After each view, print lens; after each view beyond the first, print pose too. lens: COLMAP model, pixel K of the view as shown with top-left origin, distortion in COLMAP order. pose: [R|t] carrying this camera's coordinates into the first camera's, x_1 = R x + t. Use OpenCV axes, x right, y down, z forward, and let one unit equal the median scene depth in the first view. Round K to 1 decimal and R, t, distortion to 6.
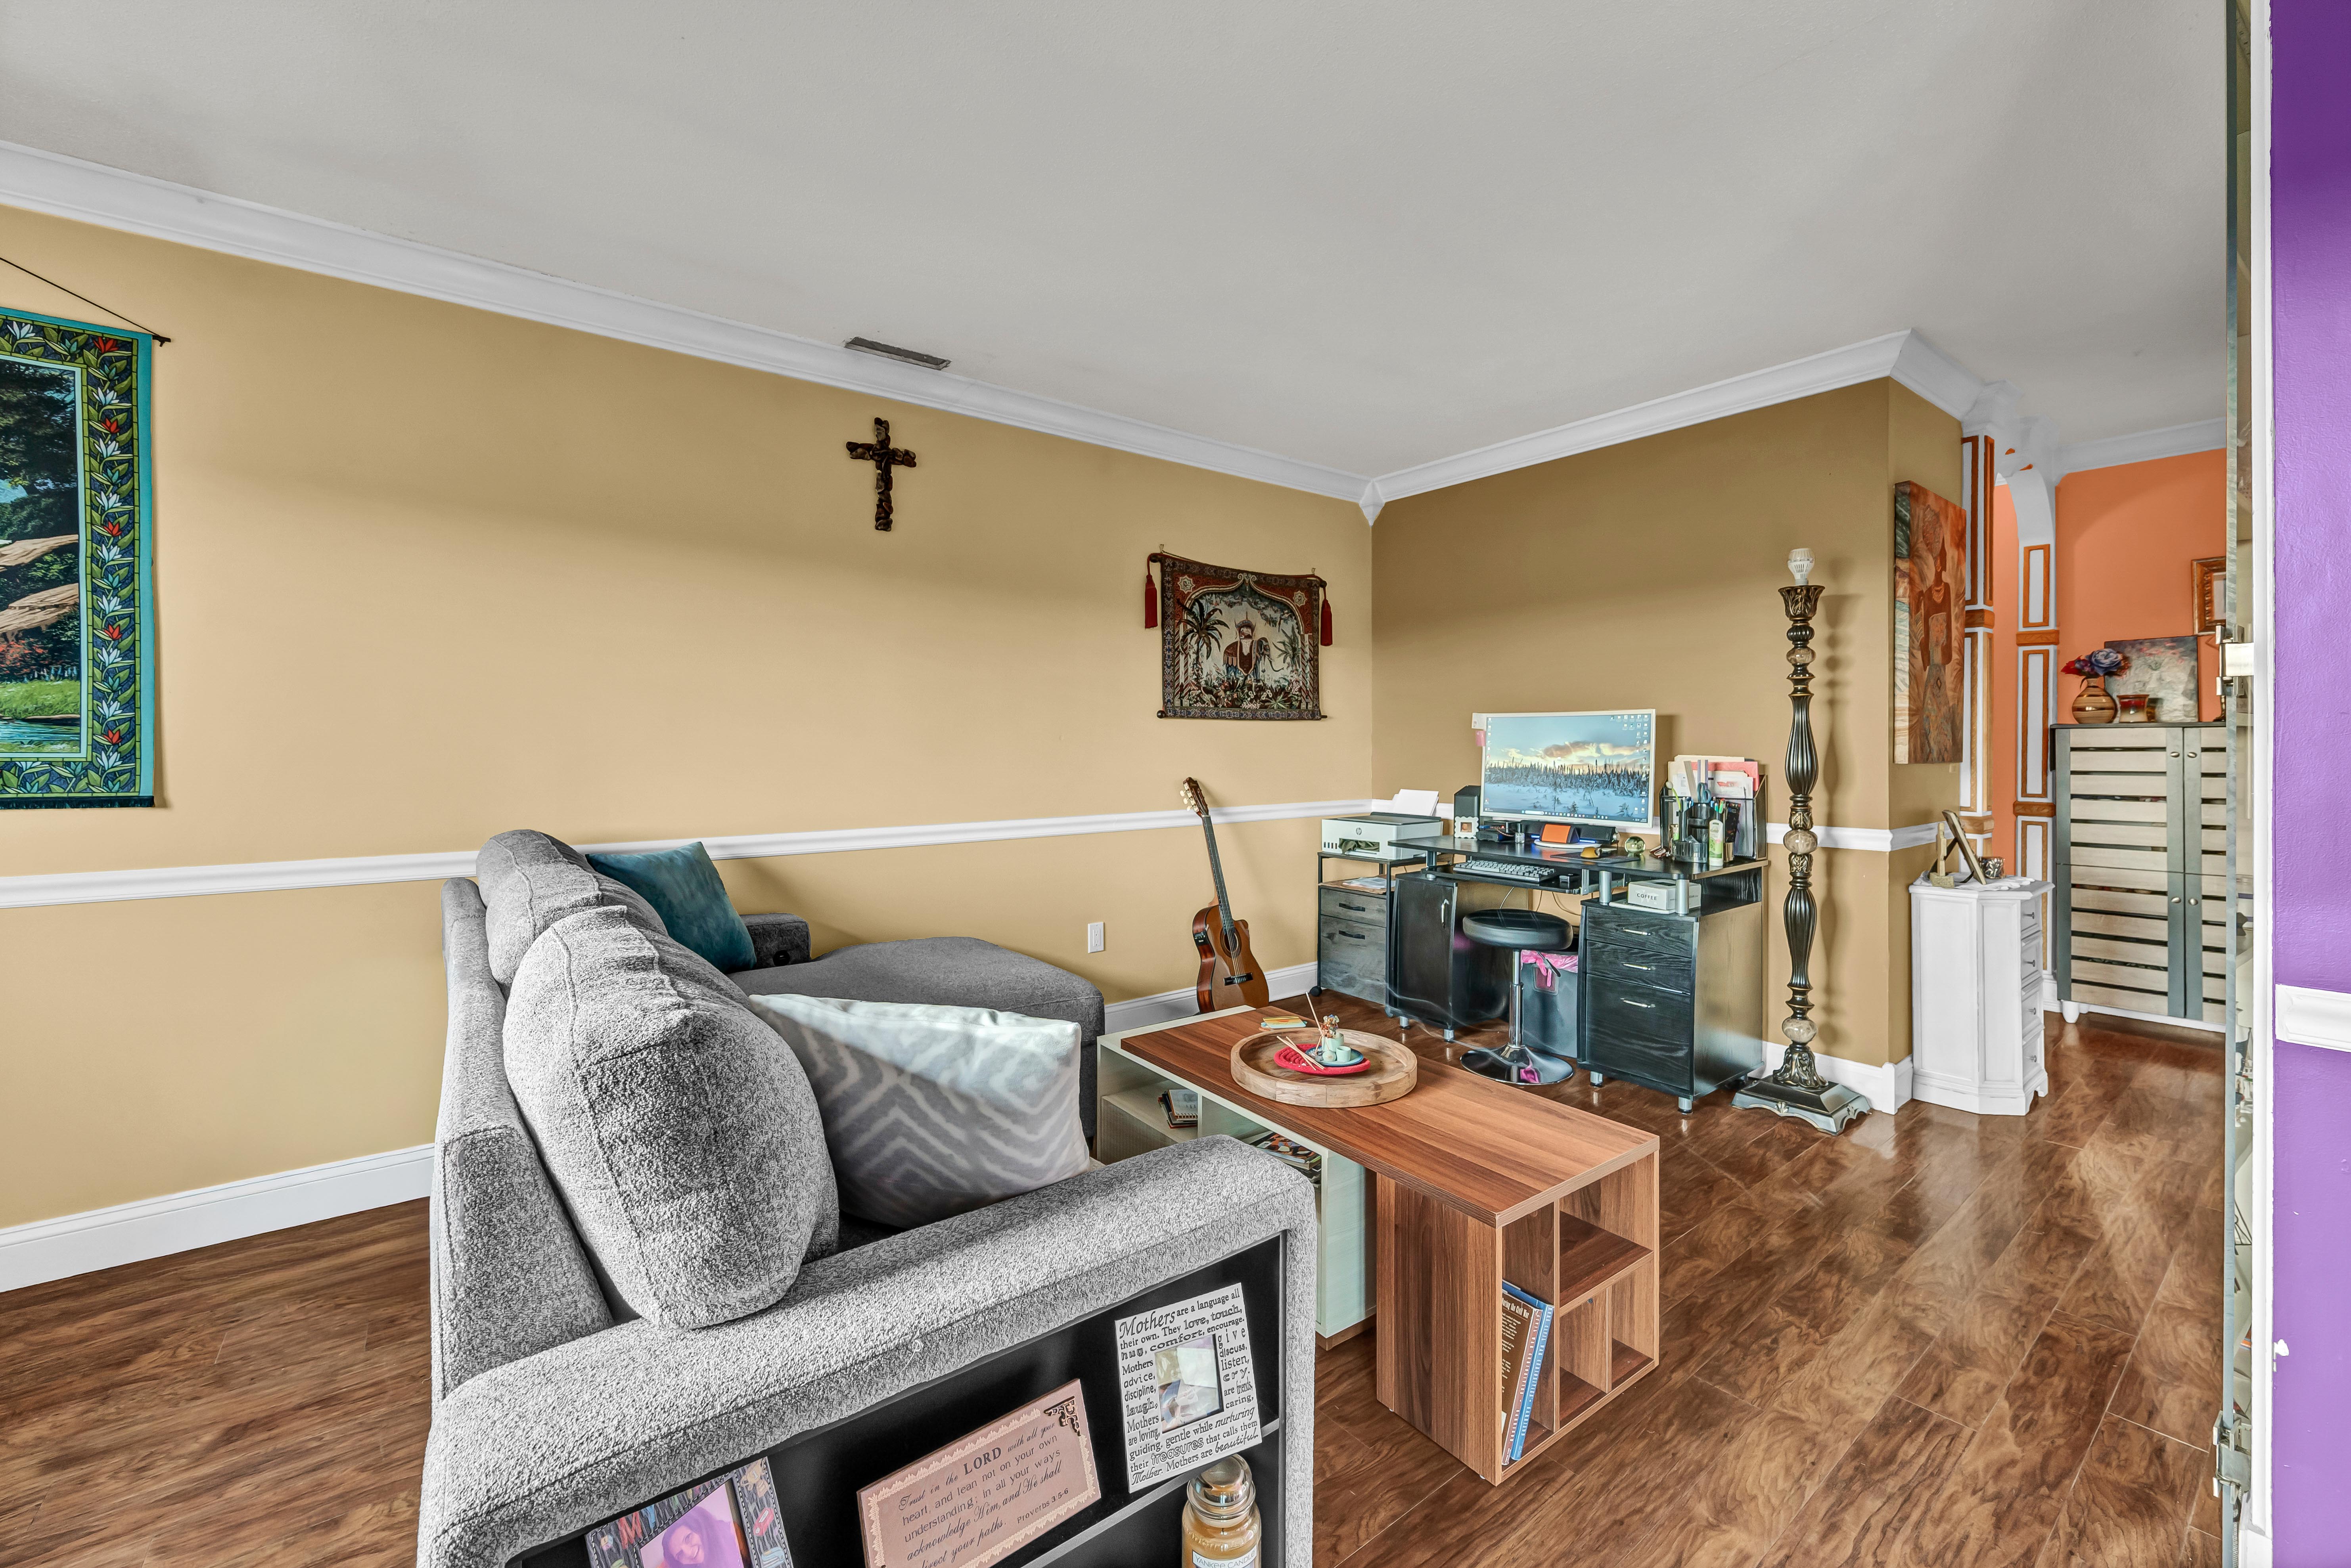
lens RADIAL K [[965.9, 0, 1192.4], [0, 965.9, 724.0], [0, 0, 1]] dist [0.002414, -0.000739]
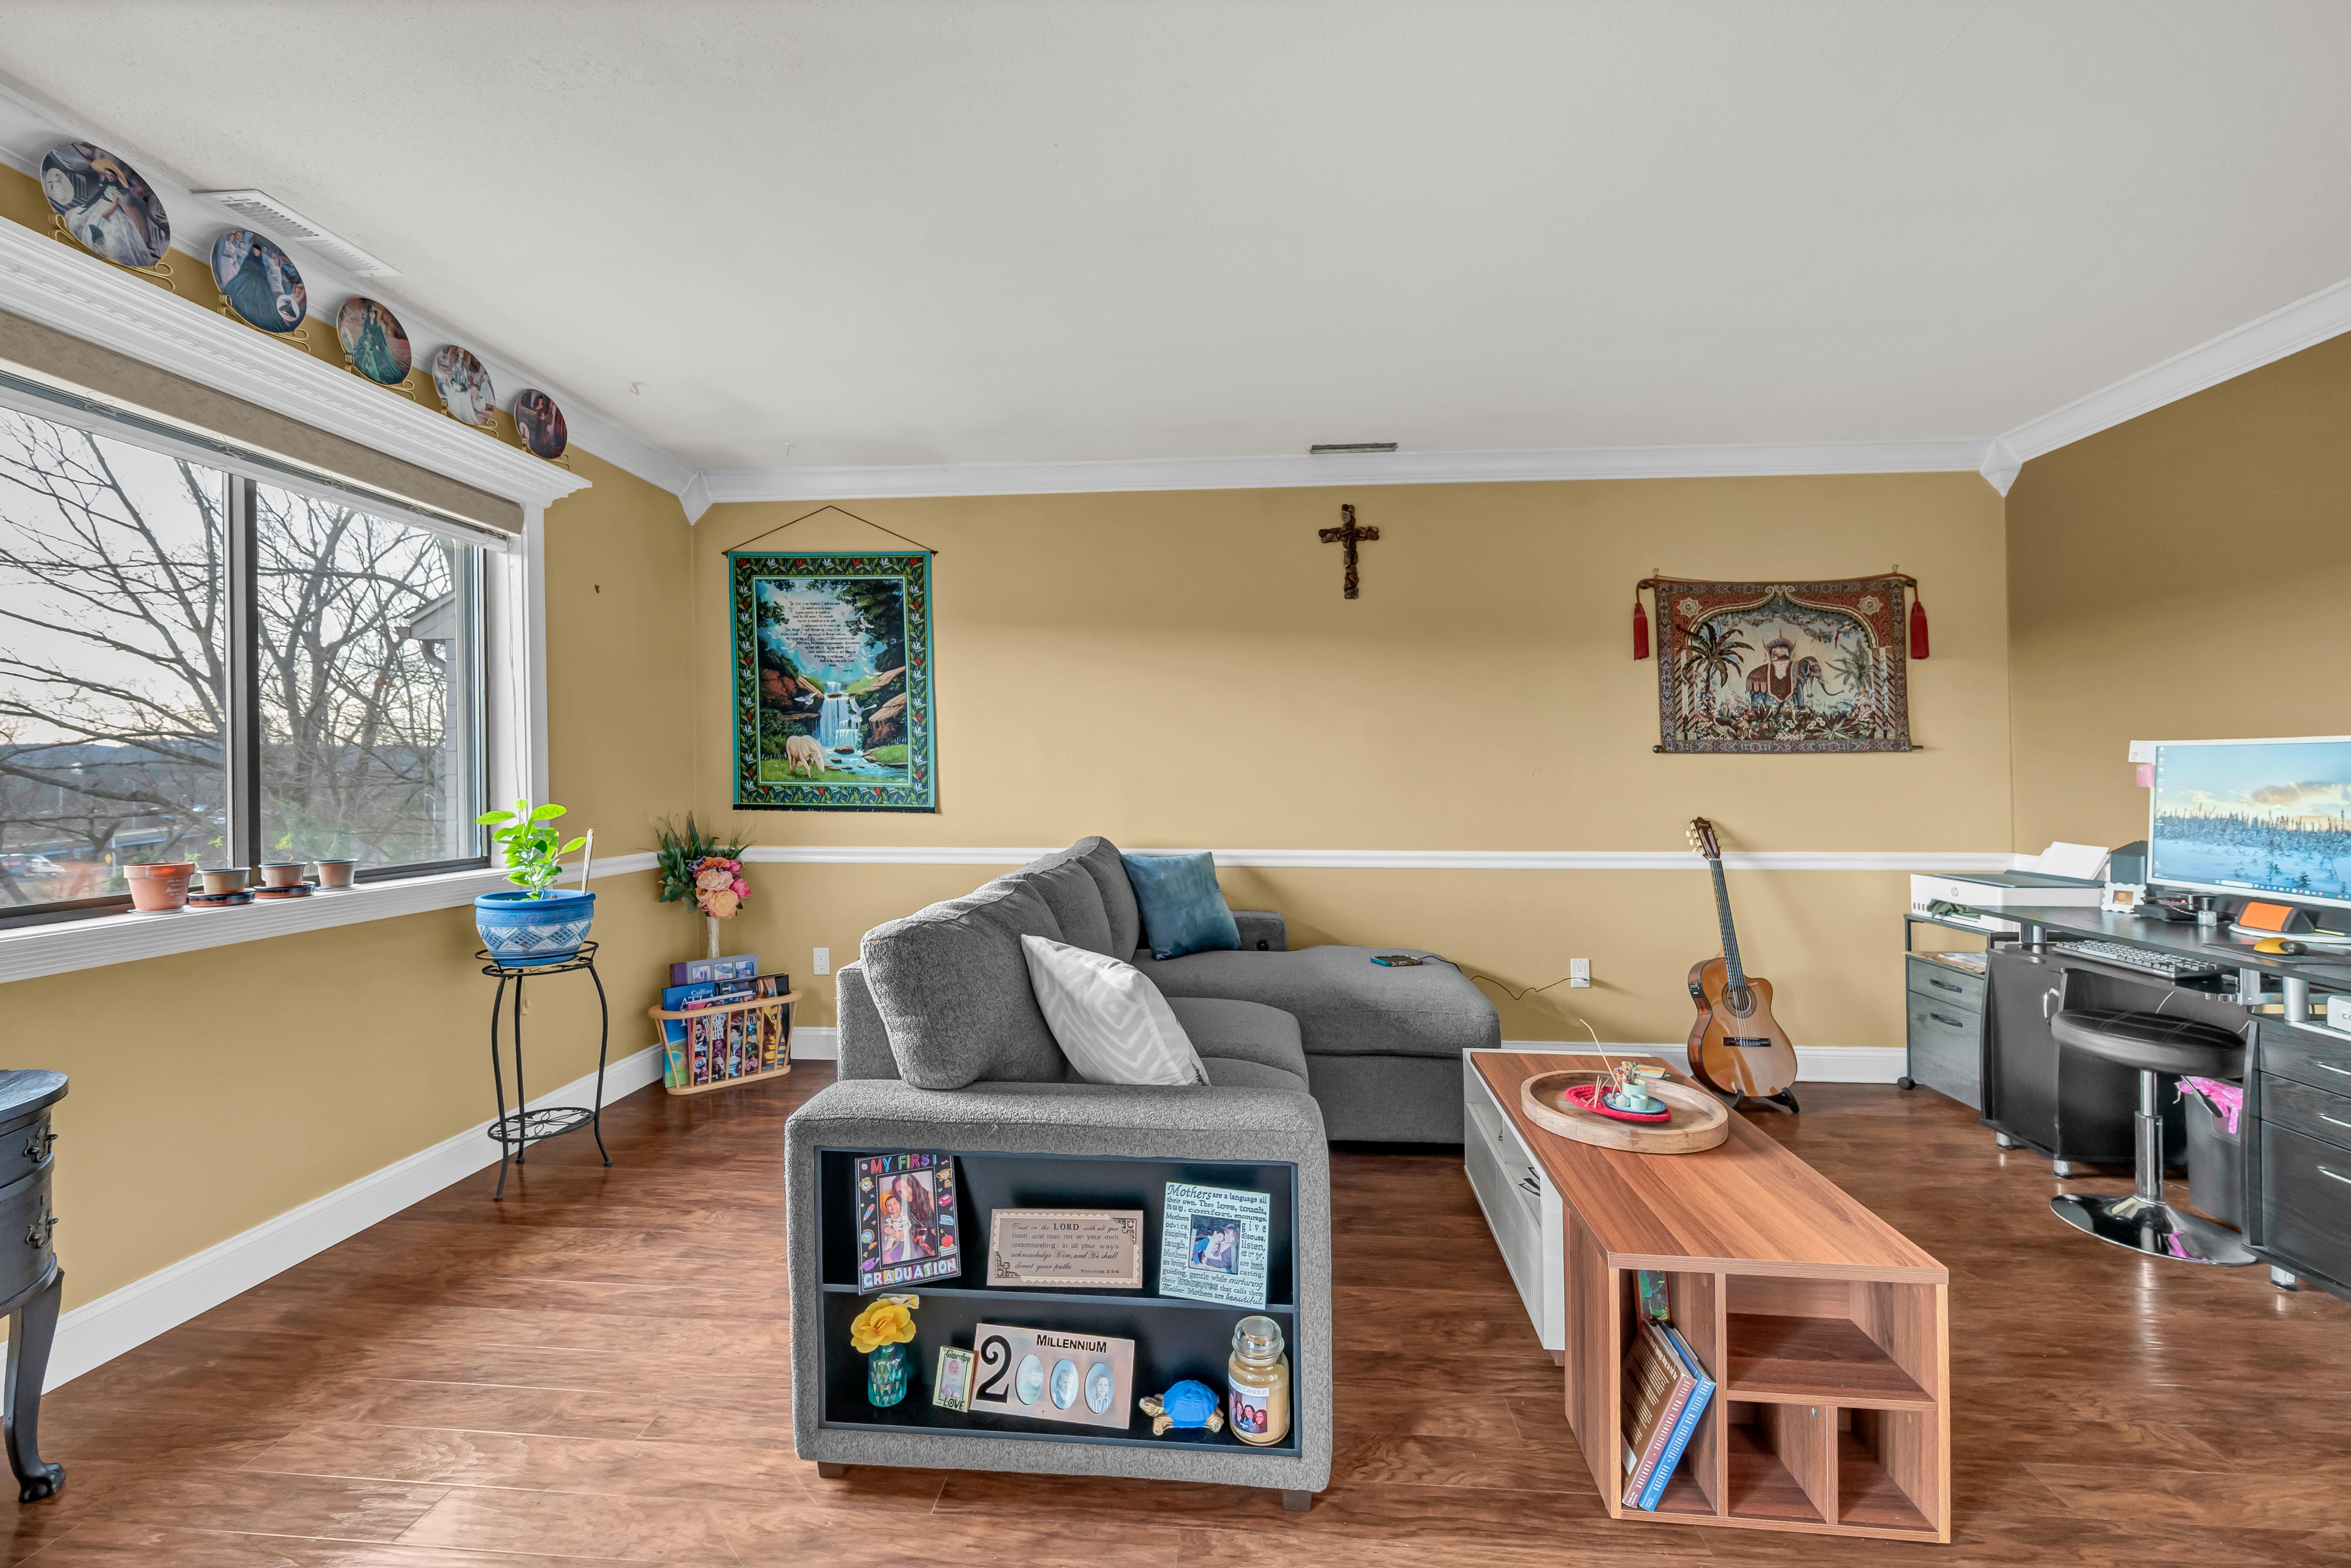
lens RADIAL K [[965.9, 0, 1184.7], [0, 965.9, 787.0], [0, 0, 1]] dist [0.002414, -0.000739]
pose [[0.739814, 0.011052, -0.672721, 0.317514], [0.011050, 0.999531, 0.028573, -0.006297], [0.672721, -0.028572, 0.739344, -0.013881]]
